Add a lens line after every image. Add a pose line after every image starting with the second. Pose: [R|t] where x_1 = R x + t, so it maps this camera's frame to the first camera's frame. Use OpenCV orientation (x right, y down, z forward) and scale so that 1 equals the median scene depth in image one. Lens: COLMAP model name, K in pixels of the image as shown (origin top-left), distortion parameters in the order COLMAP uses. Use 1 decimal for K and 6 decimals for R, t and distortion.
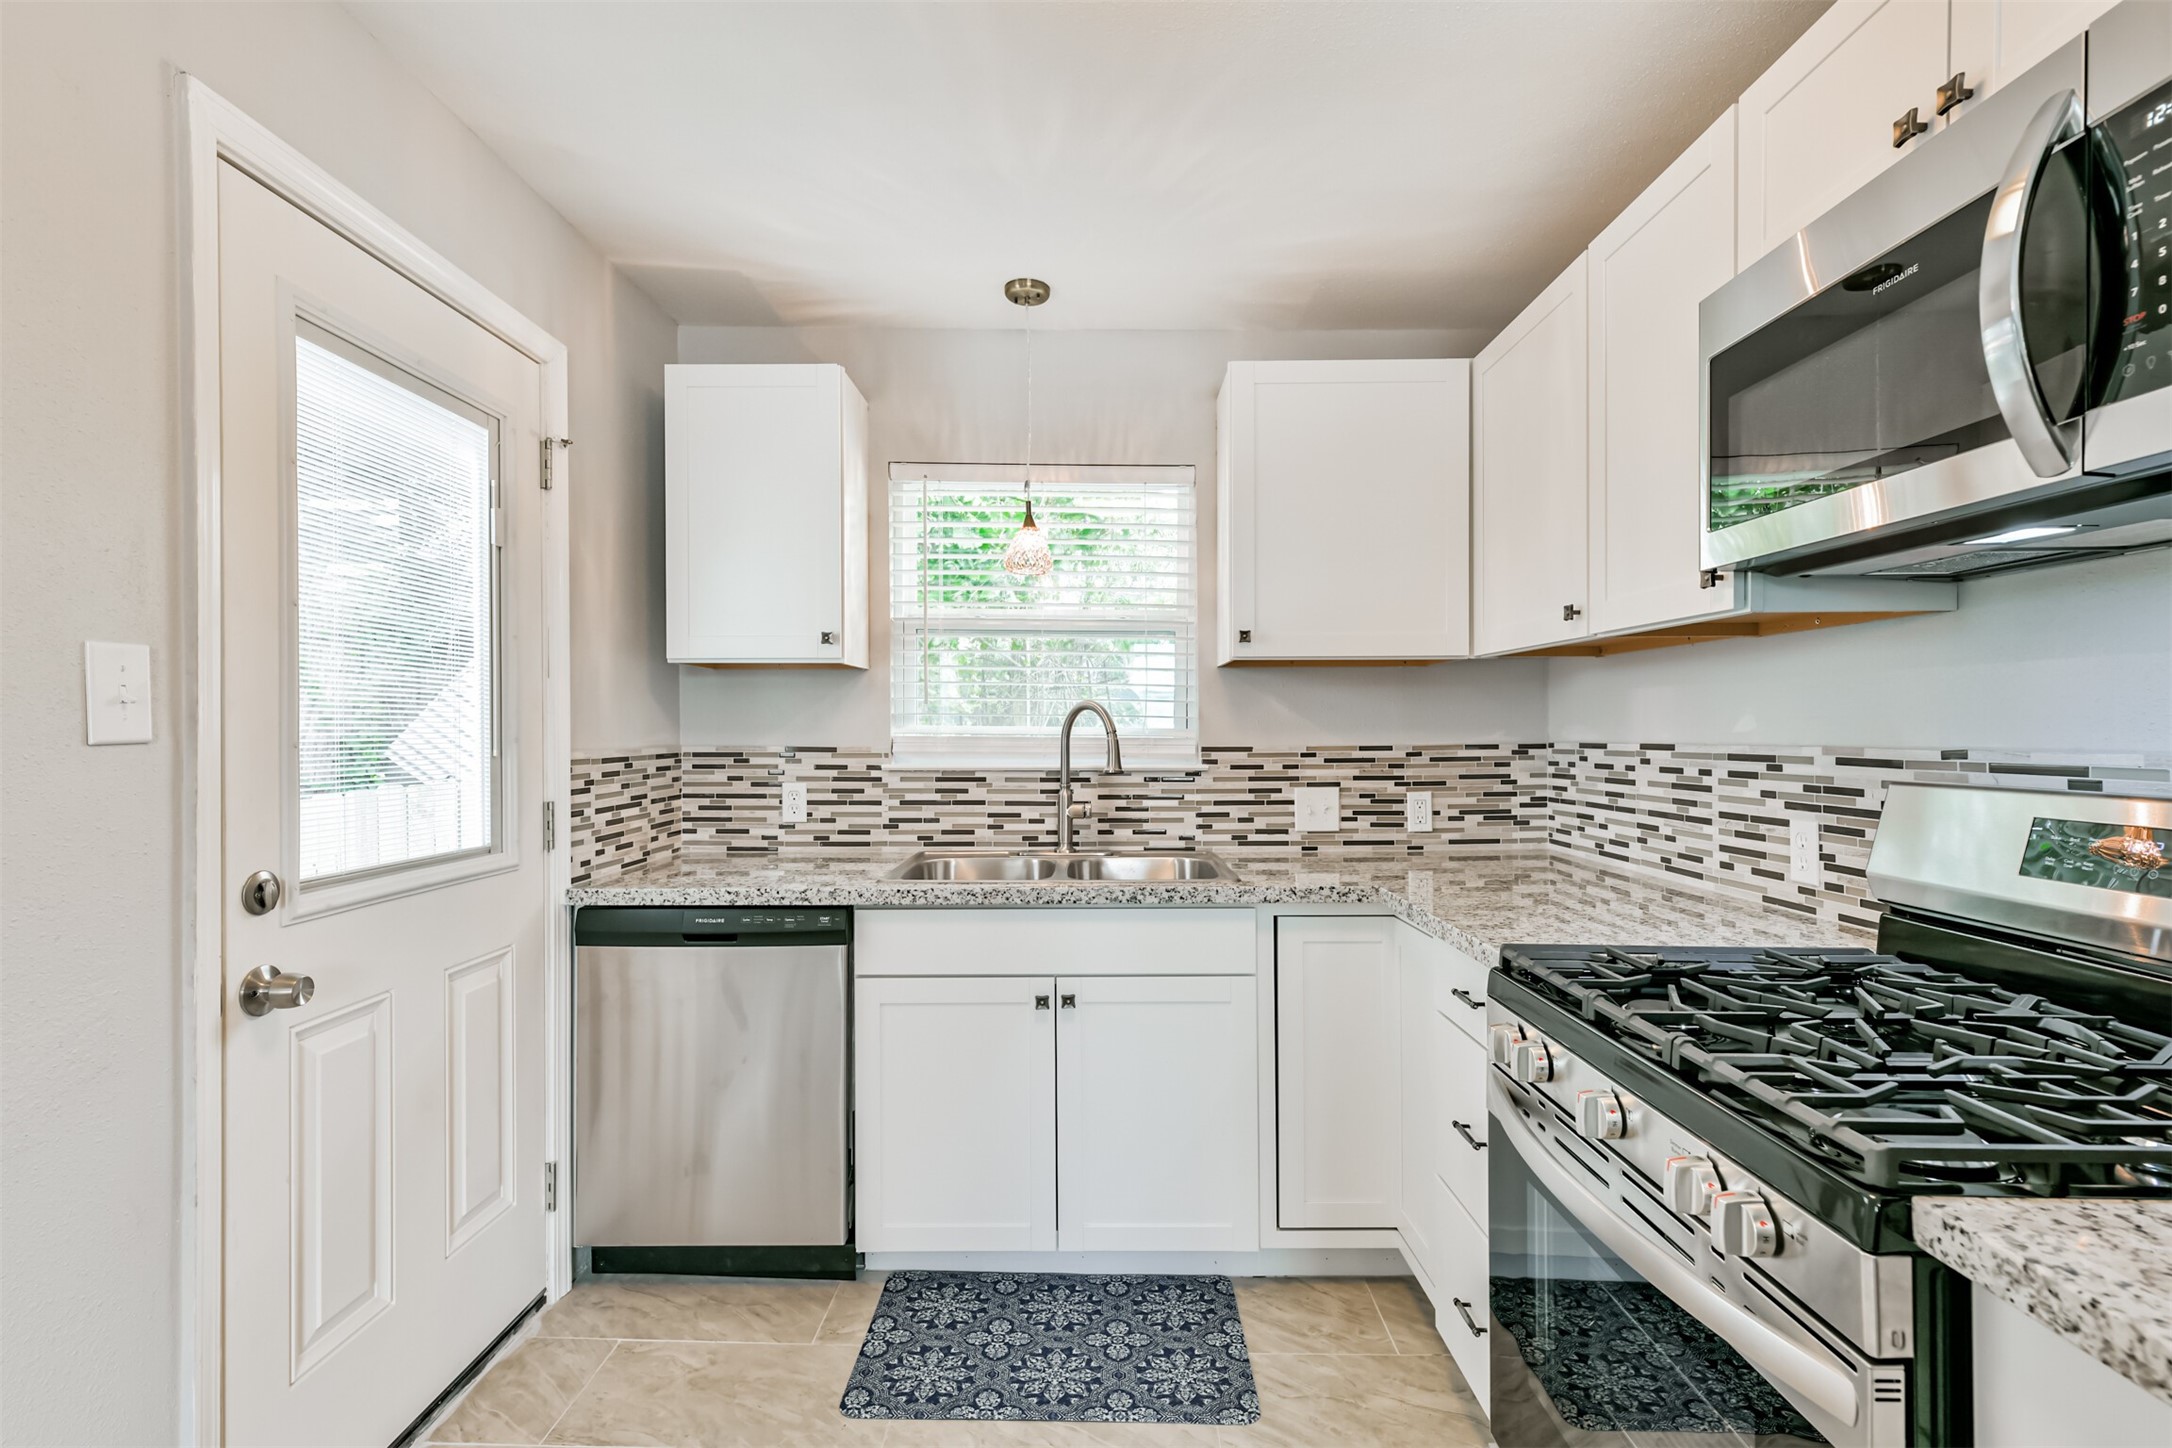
lens RADIAL K [[1013.8, 0, 1086.0], [0, 1013.8, 724.0], [0, 0, 1]] dist [0.010974, -0.000864]
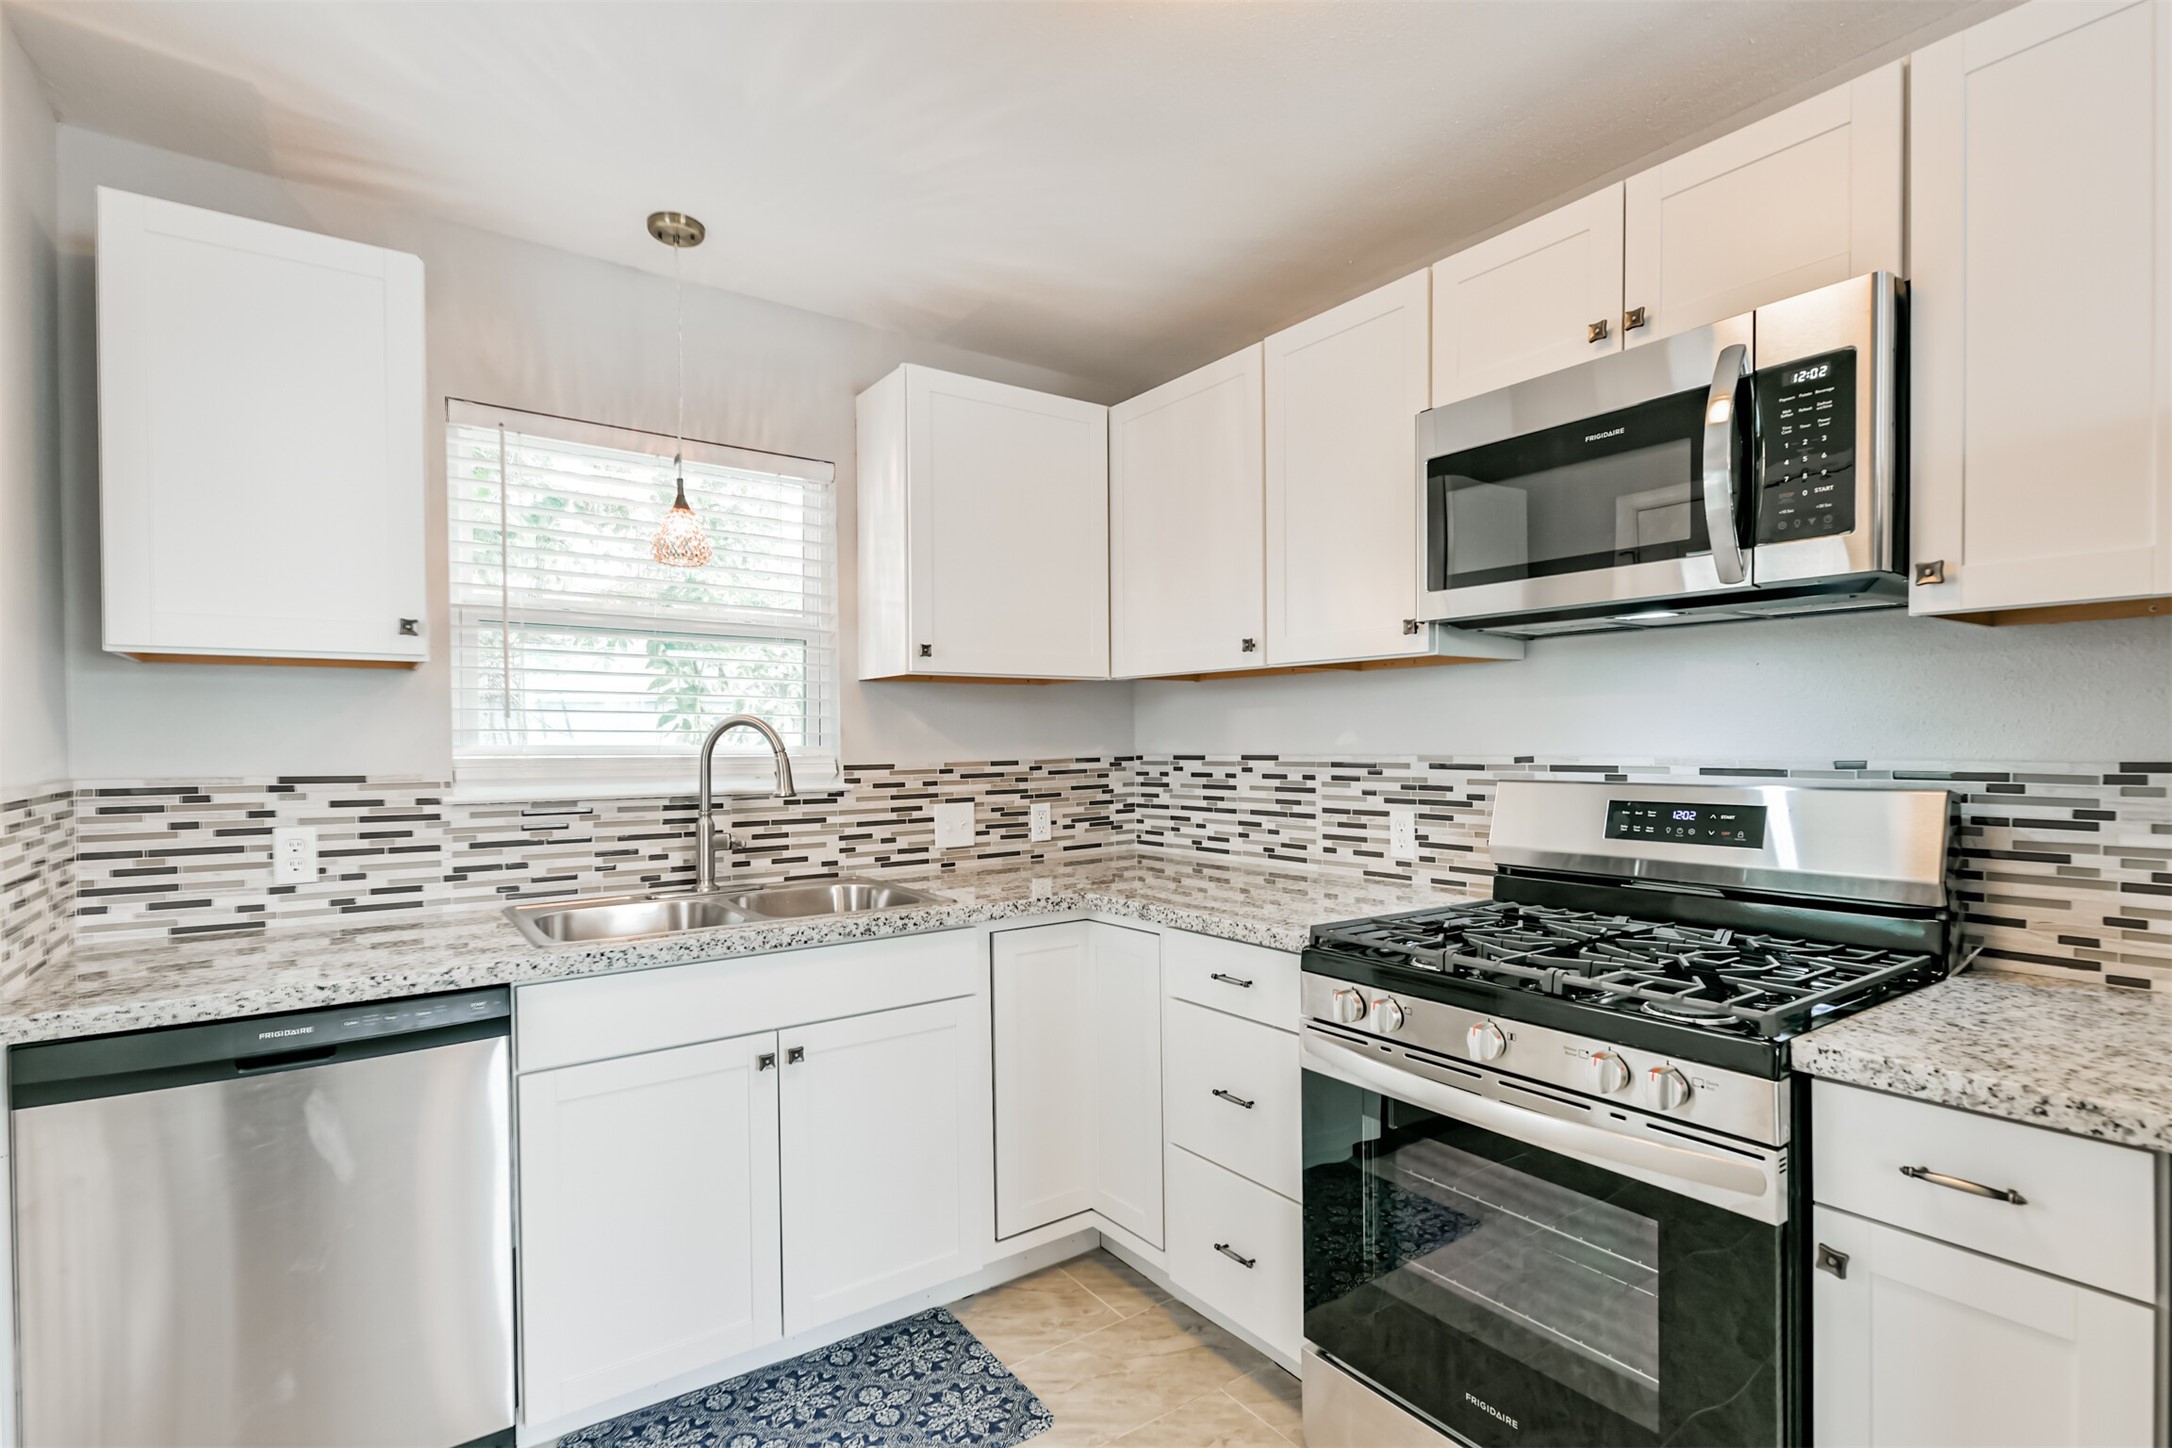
lens RADIAL K [[1038.3, 0, 1091.5], [0, 1038.3, 746.3], [0, 0, 1]] dist [0.000062, -0.001641]
pose [[0.808570, -0.009069, 0.588330, -0.270344], [0.004549, 0.999948, 0.009162, -0.002711], [-0.588382, -0.004732, 0.808569, 0.092240]]
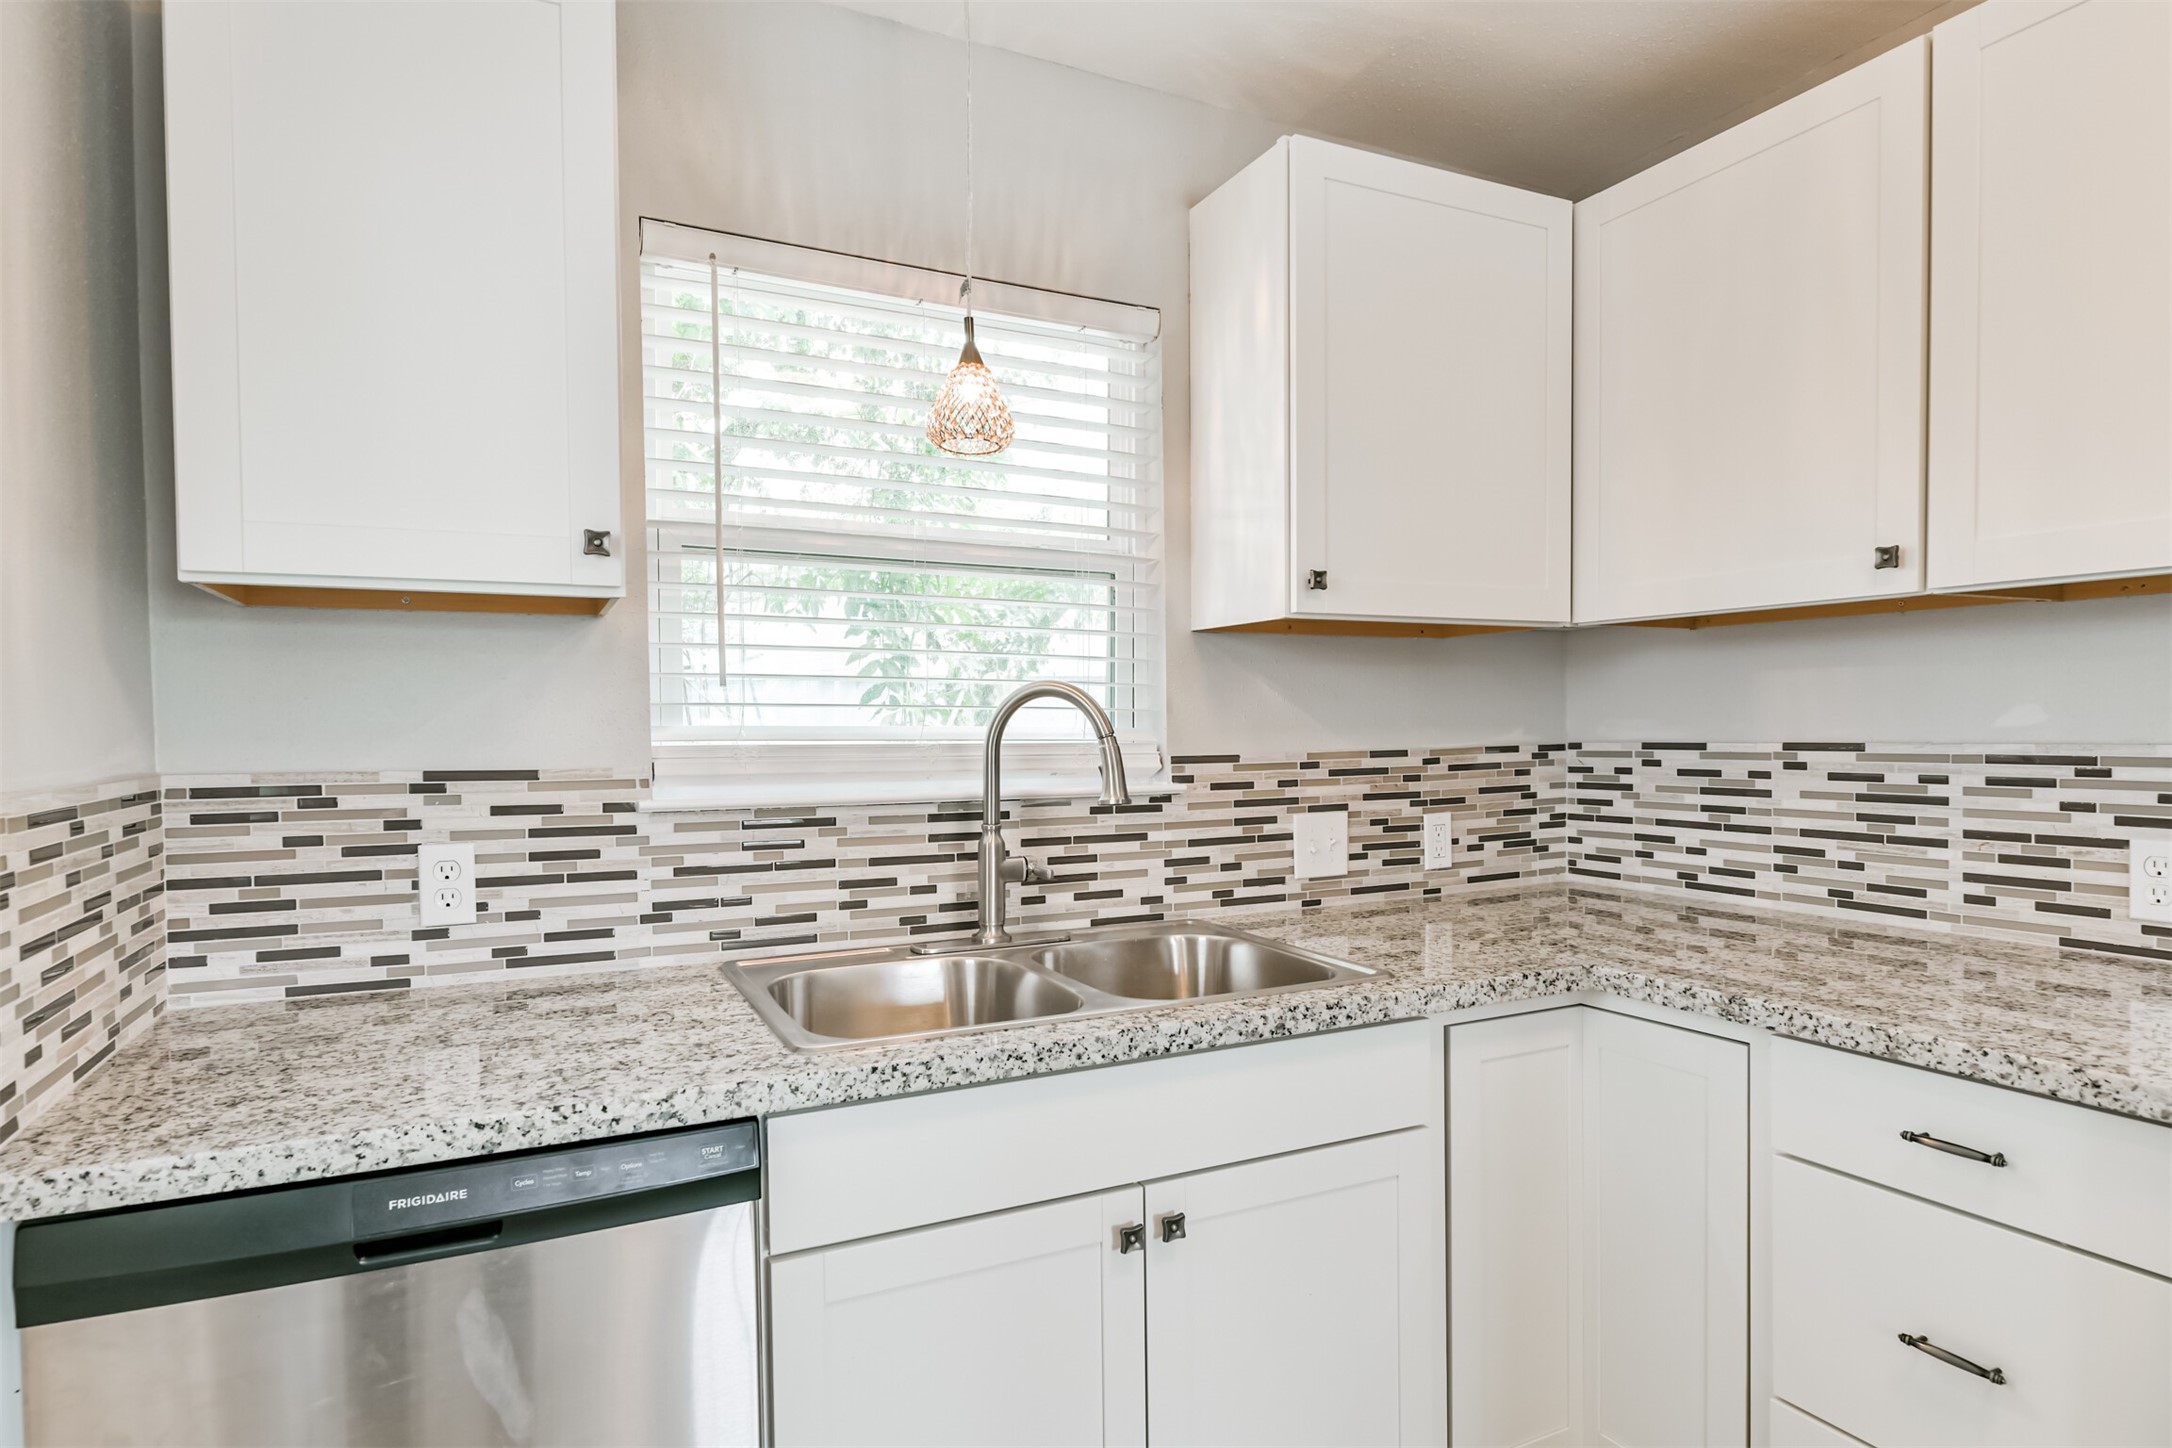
lens RADIAL K [[1196.0, 0, 1088.0], [0, 1196.0, 754.9], [0, 0, 1]] dist [-0.004609, -0.001774]
pose [[0.897196, -0.017454, 0.441287, -0.269786], [0.005315, 0.999573, 0.028729, -0.000101], [-0.441600, -0.023430, 0.896906, 0.356149]]
